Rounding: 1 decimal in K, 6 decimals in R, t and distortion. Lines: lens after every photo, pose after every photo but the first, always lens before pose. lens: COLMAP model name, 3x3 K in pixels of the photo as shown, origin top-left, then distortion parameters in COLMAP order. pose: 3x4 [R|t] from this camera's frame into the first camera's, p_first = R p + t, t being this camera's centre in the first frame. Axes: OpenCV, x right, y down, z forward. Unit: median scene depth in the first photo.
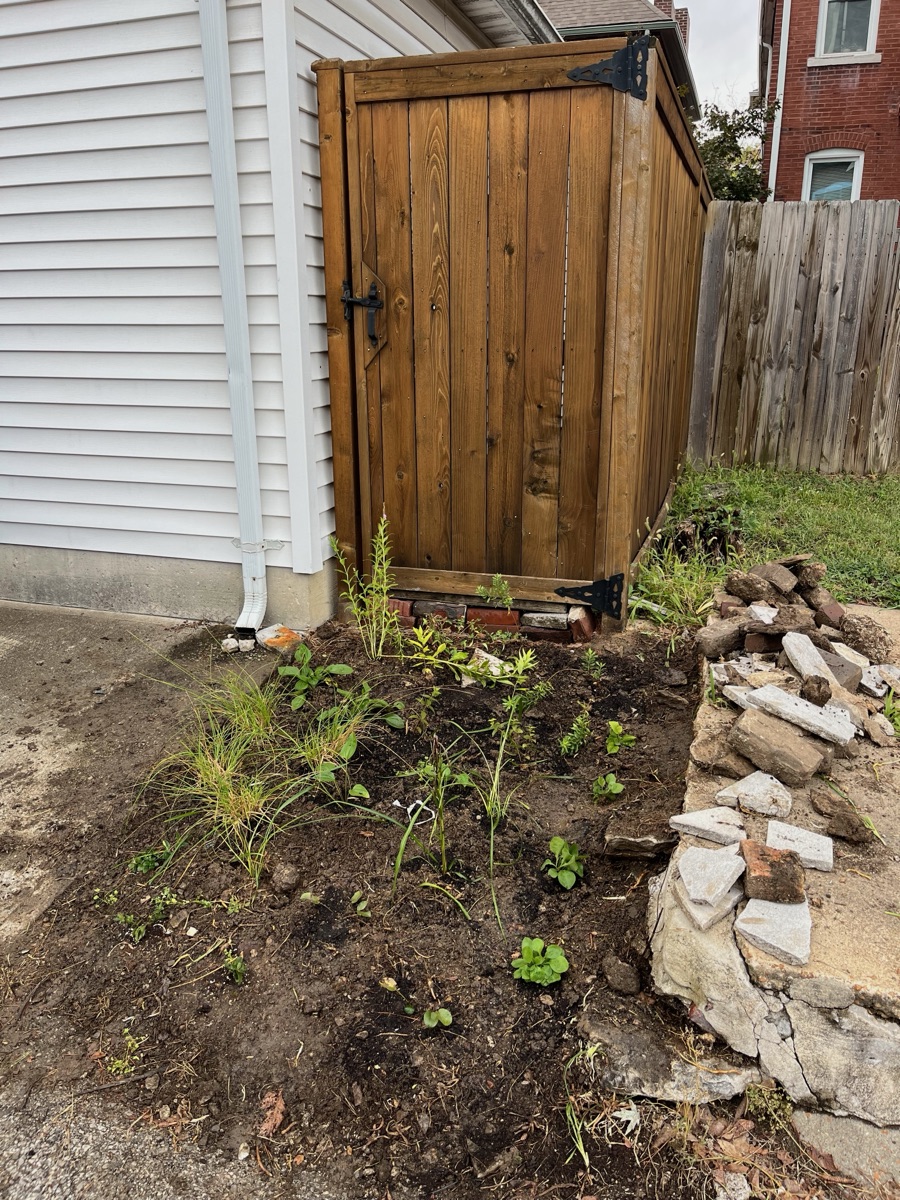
lens RADIAL K [[907.1, 0, 450.6], [0, 907.1, 592.9], [0, 0, 1]] dist [0.031543, -0.079701]
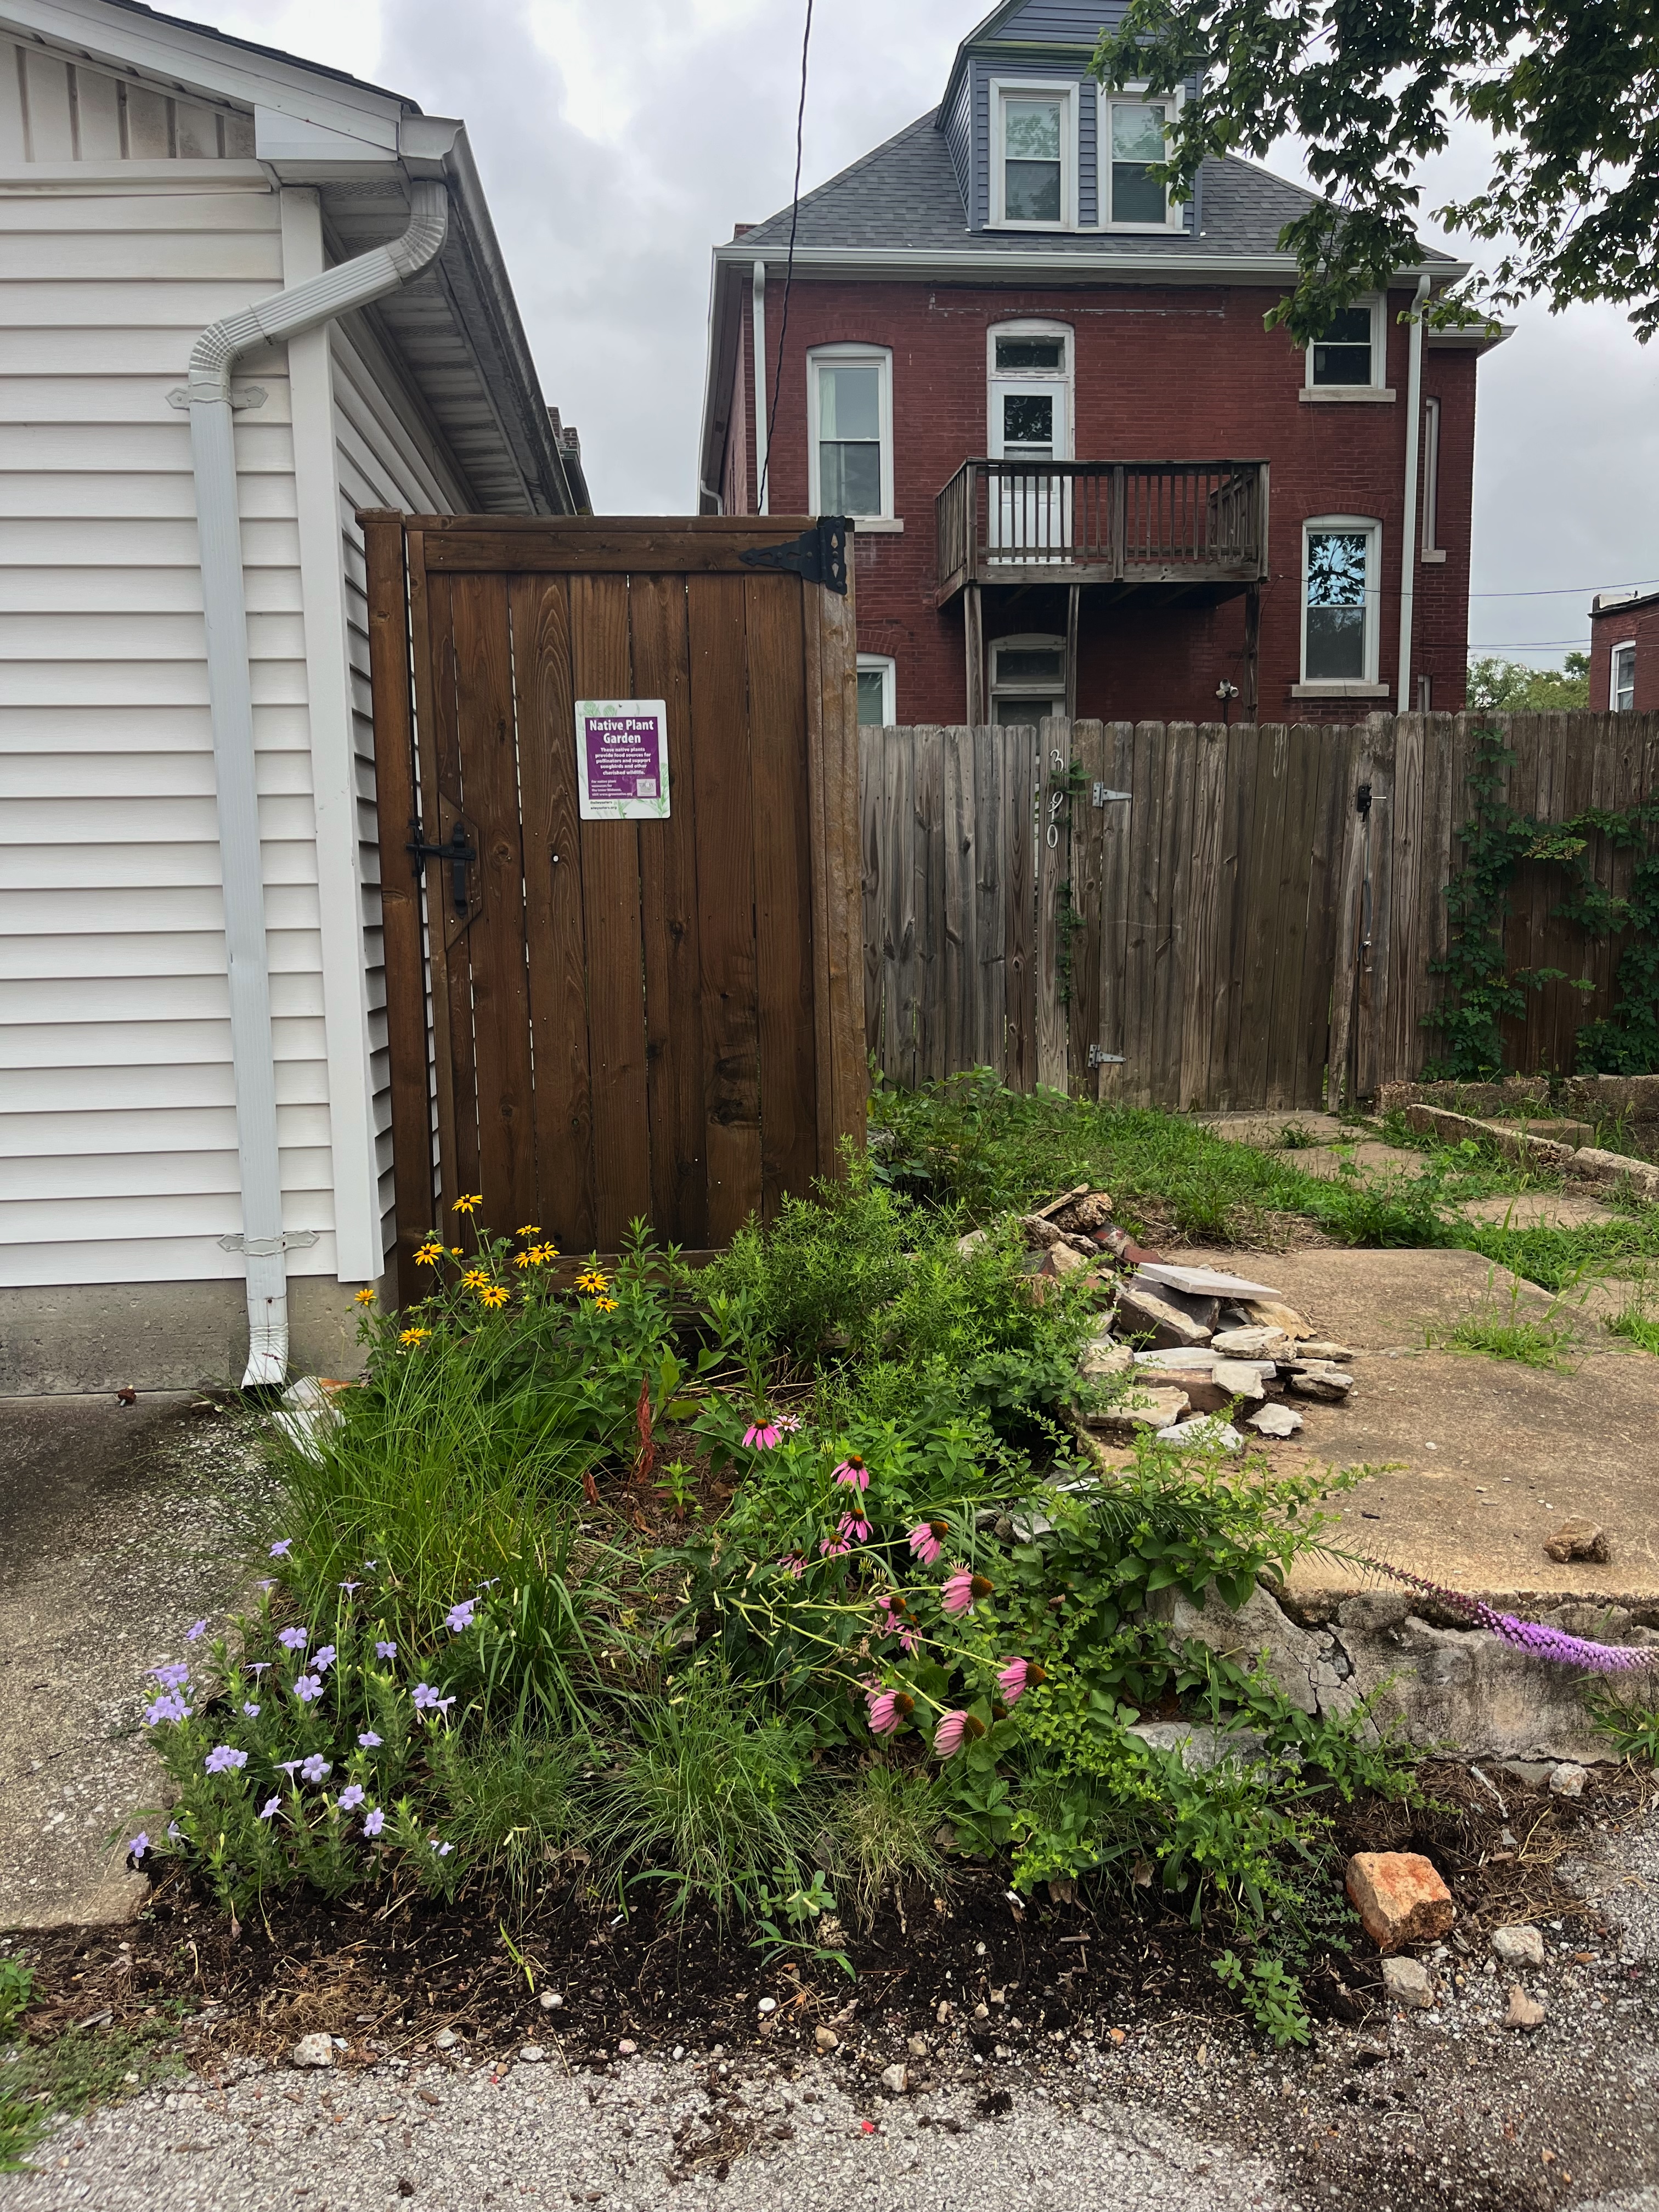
lens RADIAL K [[1663.7, 0, 832.9], [0, 1663.7, 1071.3], [0, 0, 1]] dist [-0.003254, -0.000696]
pose [[0.923136, -0.051050, 0.381069, -0.301610], [0.125265, 0.977000, -0.172569, 0.076498], [-0.363495, 0.207039, 0.908299, -0.157268]]
